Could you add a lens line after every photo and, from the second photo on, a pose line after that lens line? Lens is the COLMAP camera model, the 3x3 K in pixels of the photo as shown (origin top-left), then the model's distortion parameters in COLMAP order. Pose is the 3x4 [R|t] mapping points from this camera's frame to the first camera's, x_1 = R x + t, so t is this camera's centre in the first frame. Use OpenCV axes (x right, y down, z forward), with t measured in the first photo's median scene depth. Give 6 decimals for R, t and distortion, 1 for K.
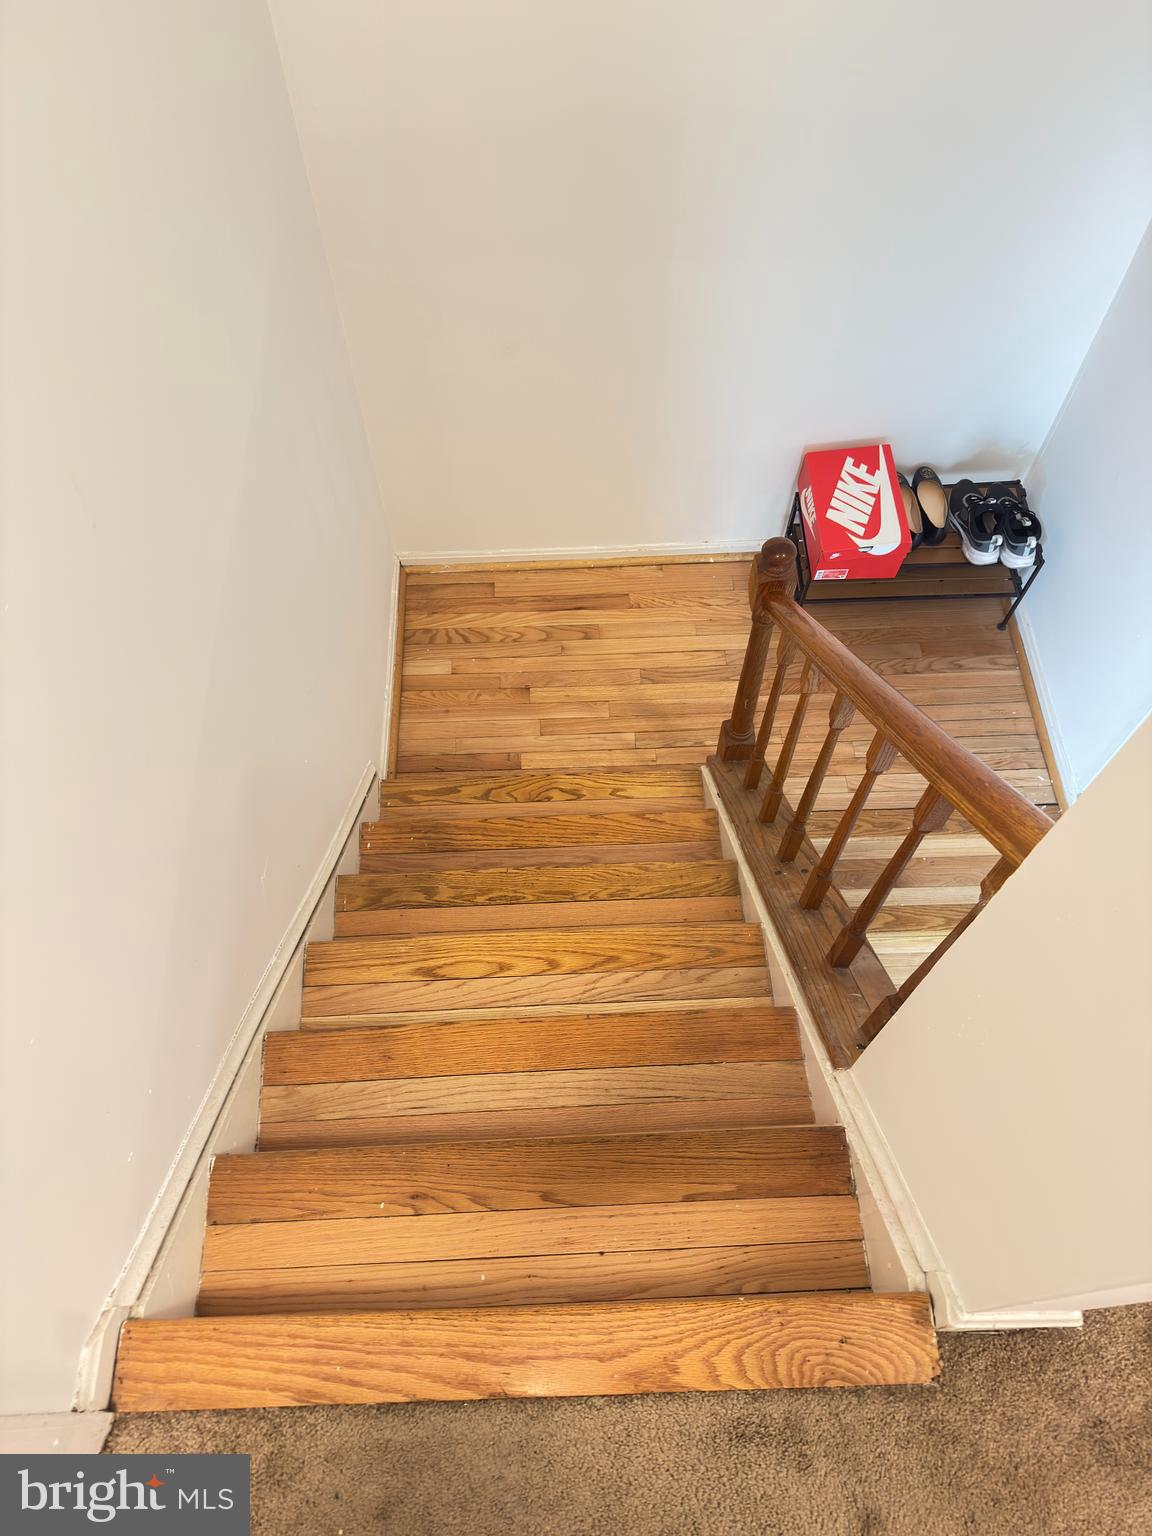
lens RADIAL K [[1076.7, 0, 568.7], [0, 1076.7, 777.2], [0, 0, 1]] dist [0.056385, -0.065316]
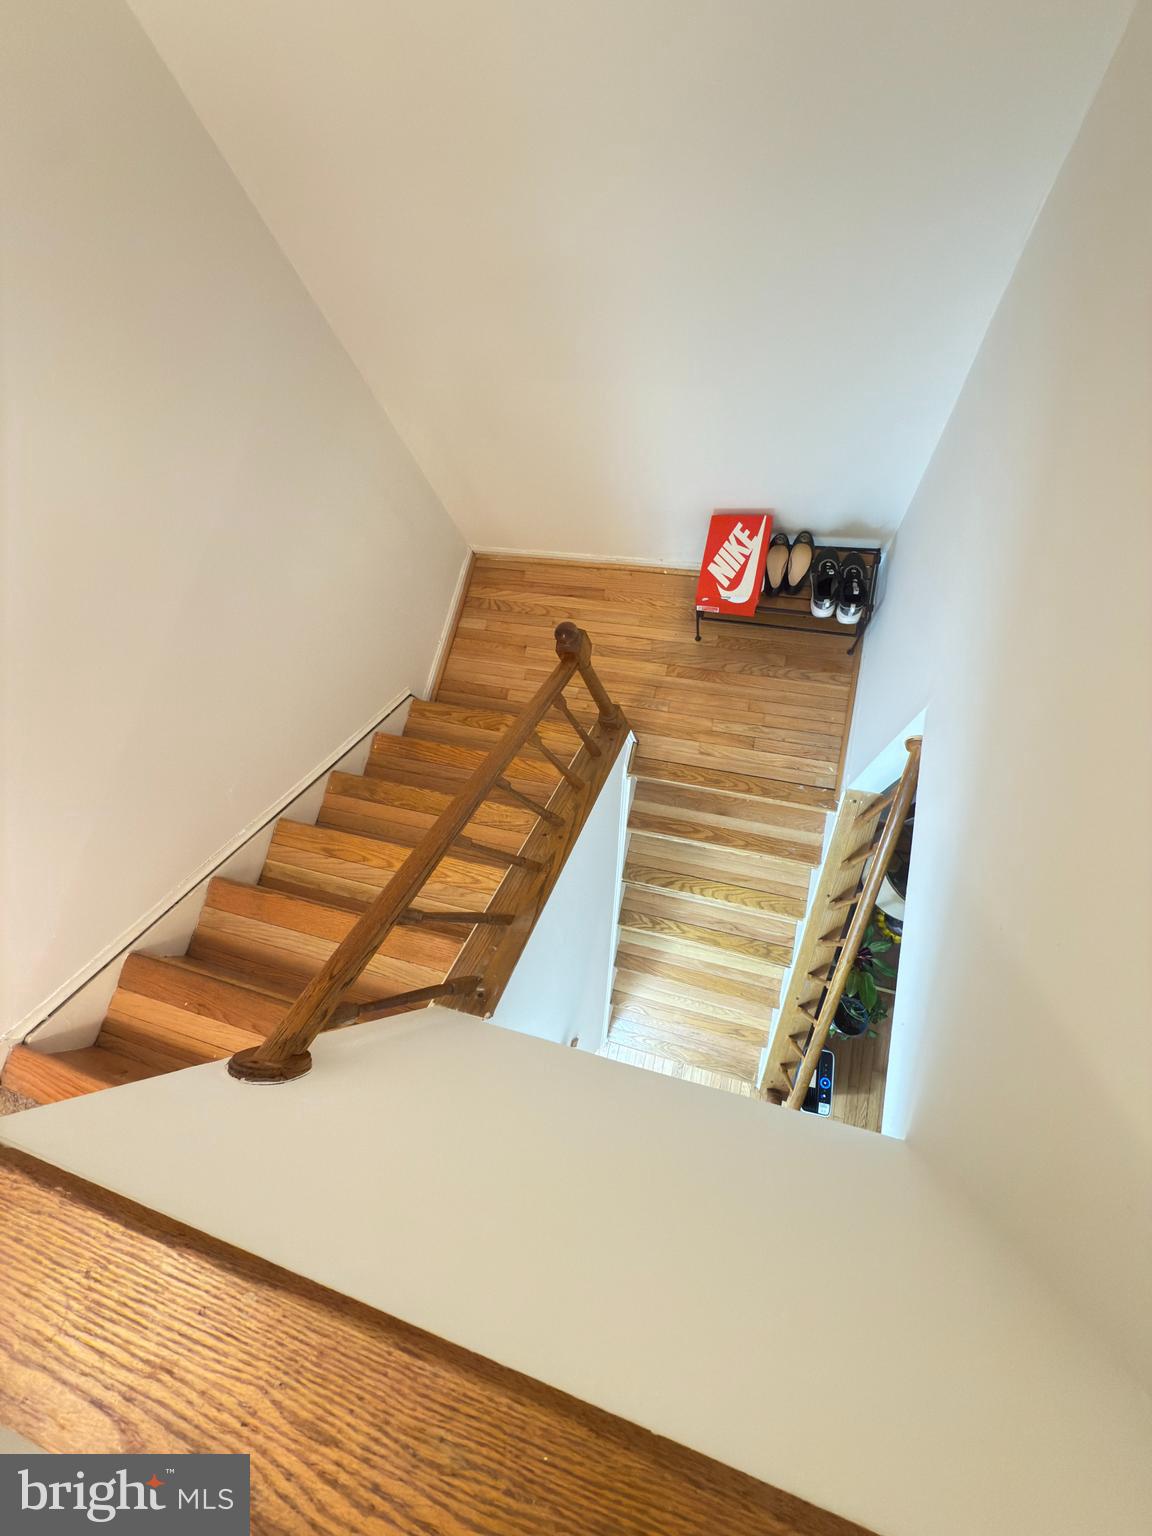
lens RADIAL K [[610.9, 0, 574.3], [0, 610.9, 766.8], [0, 0, 1]] dist [0.000985, -0.000352]
pose [[0.945528, 0.204035, -0.253665, 0.477593], [-0.127790, 0.949299, 0.287231, -0.292883], [0.299409, -0.239169, 0.923662, 0.212226]]
